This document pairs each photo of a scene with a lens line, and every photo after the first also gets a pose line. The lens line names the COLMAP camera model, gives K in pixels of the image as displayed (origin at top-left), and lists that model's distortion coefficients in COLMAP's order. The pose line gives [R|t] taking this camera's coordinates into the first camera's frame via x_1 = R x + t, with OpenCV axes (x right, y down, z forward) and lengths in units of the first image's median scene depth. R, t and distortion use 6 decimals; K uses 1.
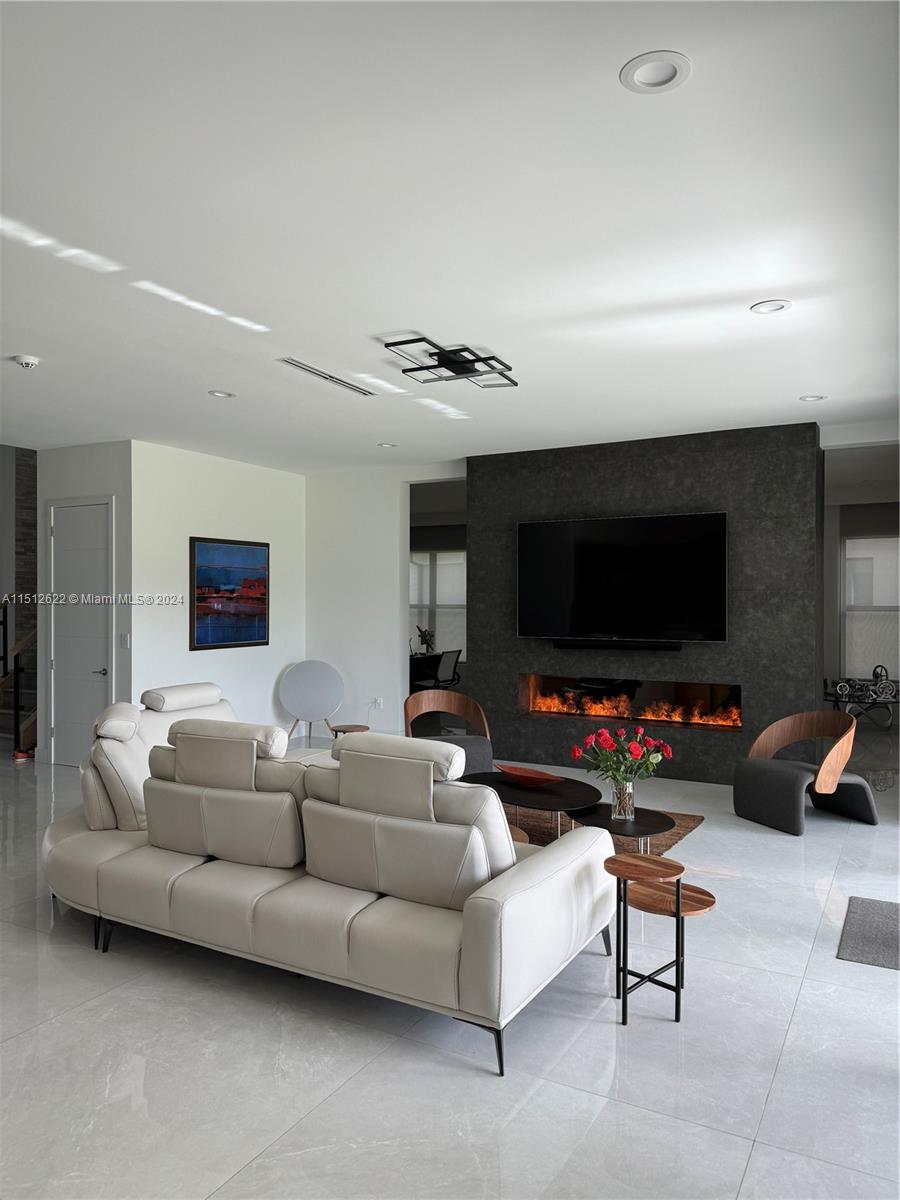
lens RADIAL K [[832.0, 0, 448.0], [0, 832.0, 600.0], [0, 0, 1]] dist [0.036300, -0.007975]
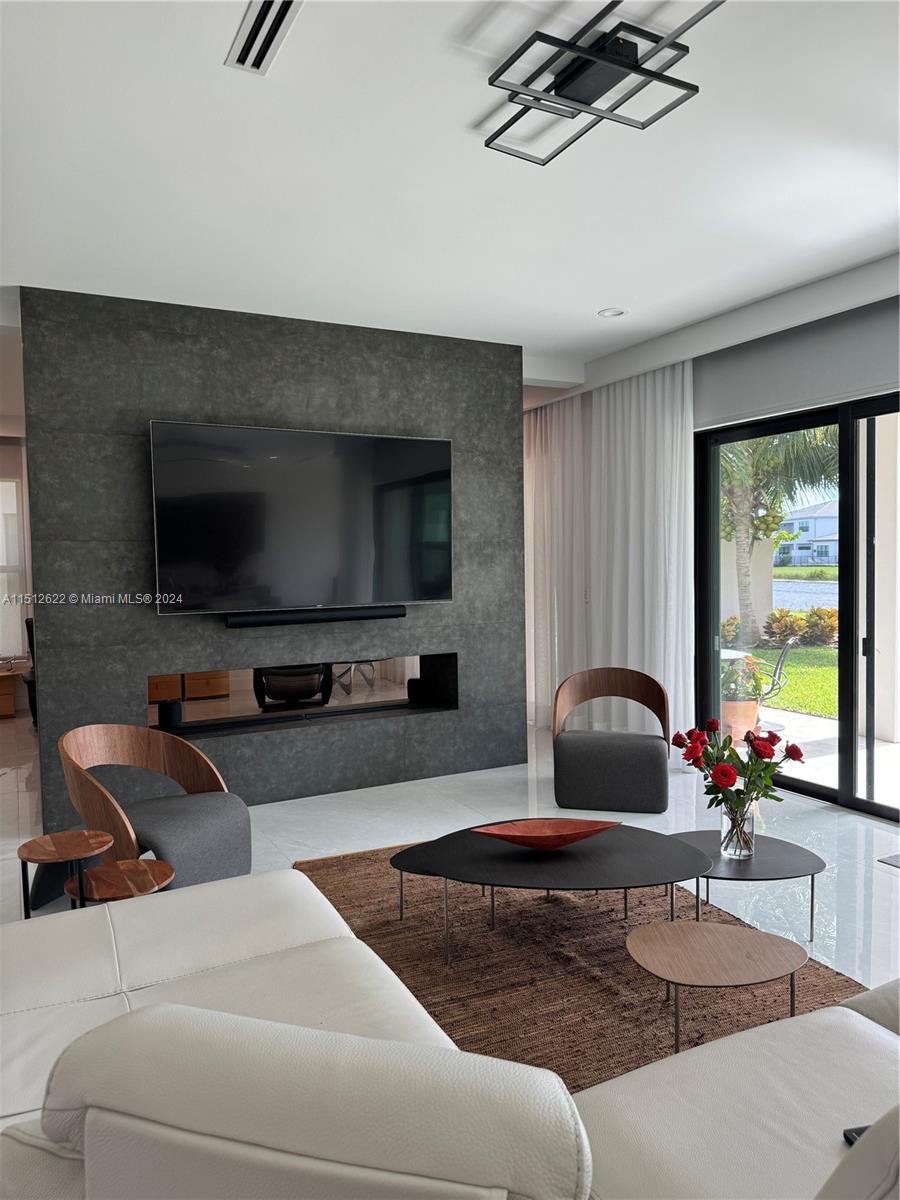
lens RADIAL K [[832.0, 0, 451.2], [0, 832.0, 602.5], [0, 0, 1]] dist [0.036300, -0.007975]
pose [[0.534229, -0.061878, 0.843072, -0.338974], [0.008152, 0.997648, 0.068057, -0.004346], [-0.845301, -0.029485, 0.533477, 0.551983]]
